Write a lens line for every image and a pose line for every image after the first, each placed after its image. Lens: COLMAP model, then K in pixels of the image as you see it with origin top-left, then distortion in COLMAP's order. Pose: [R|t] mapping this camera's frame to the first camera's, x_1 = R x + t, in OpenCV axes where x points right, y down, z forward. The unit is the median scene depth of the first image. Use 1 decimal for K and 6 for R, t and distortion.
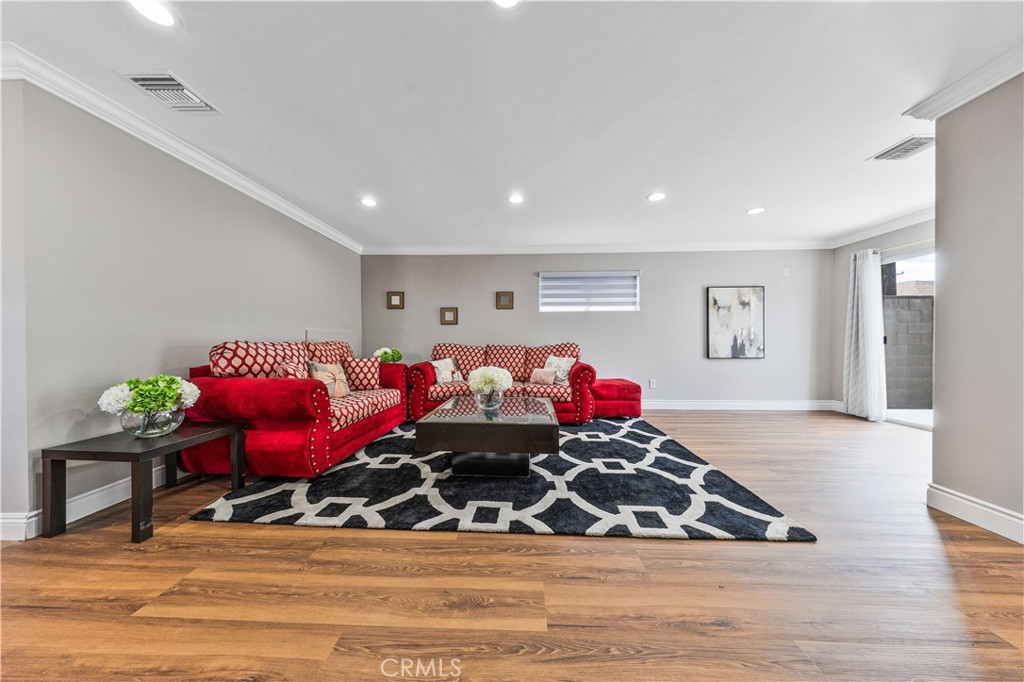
lens RADIAL K [[299.6, 0, 509.5], [0, 299.6, 342.3], [0, 0, 1]] dist [0.000116, 0.000007]
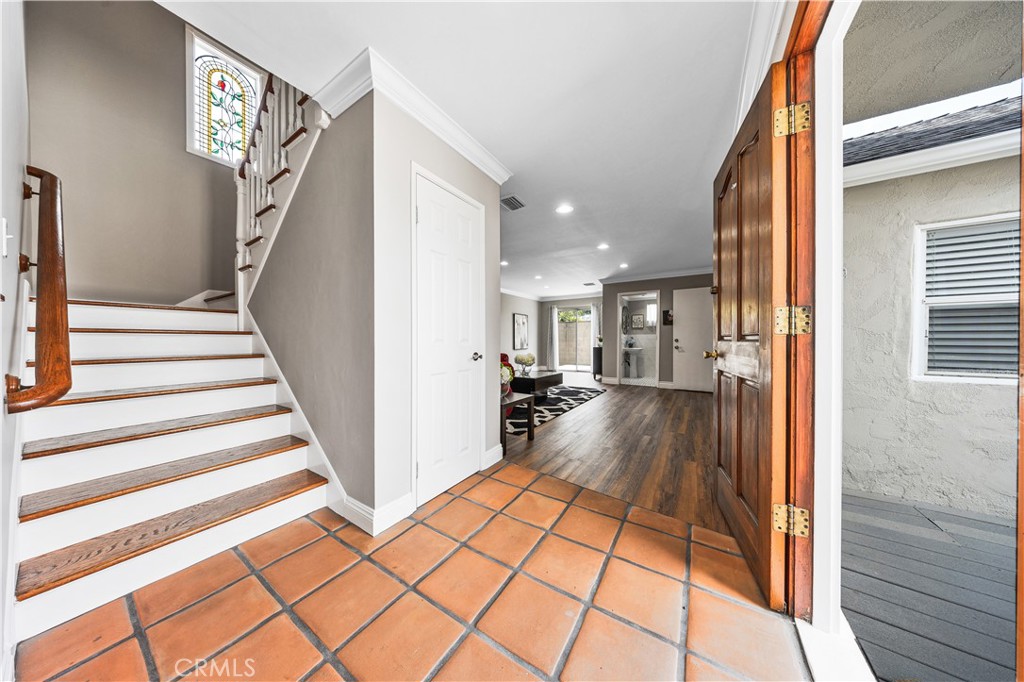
lens RADIAL K [[299.6, 0, 509.5], [0, 299.6, 342.3], [0, 0, 1]] dist [0.000116, 0.000007]
pose [[0.492511, -0.002703, 0.870302, -1.106135], [-0.000756, 0.999993, 0.003534, -0.001822], [-0.870306, -0.002398, 0.492506, 0.043037]]
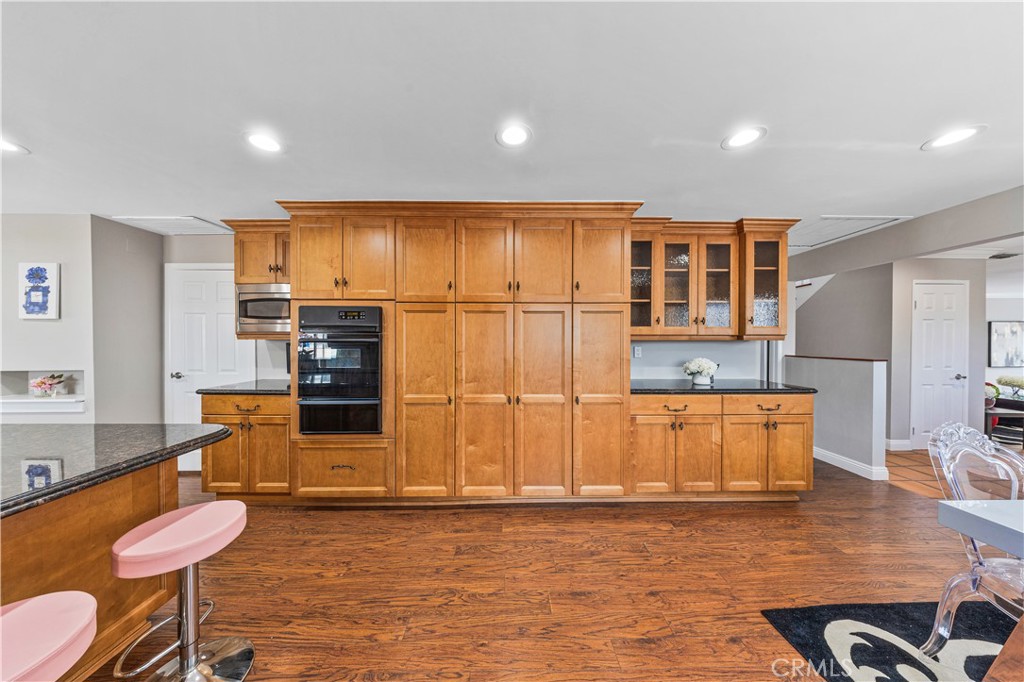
lens RADIAL K [[299.6, 0, 509.5], [0, 299.6, 342.3], [0, 0, 1]] dist [0.000116, 0.000007]
pose [[0.997350, 0.005743, 0.072528, -1.981906], [-0.005985, 0.999977, 0.003118, -0.066483], [-0.072508, -0.003544, 0.997362, -0.385180]]
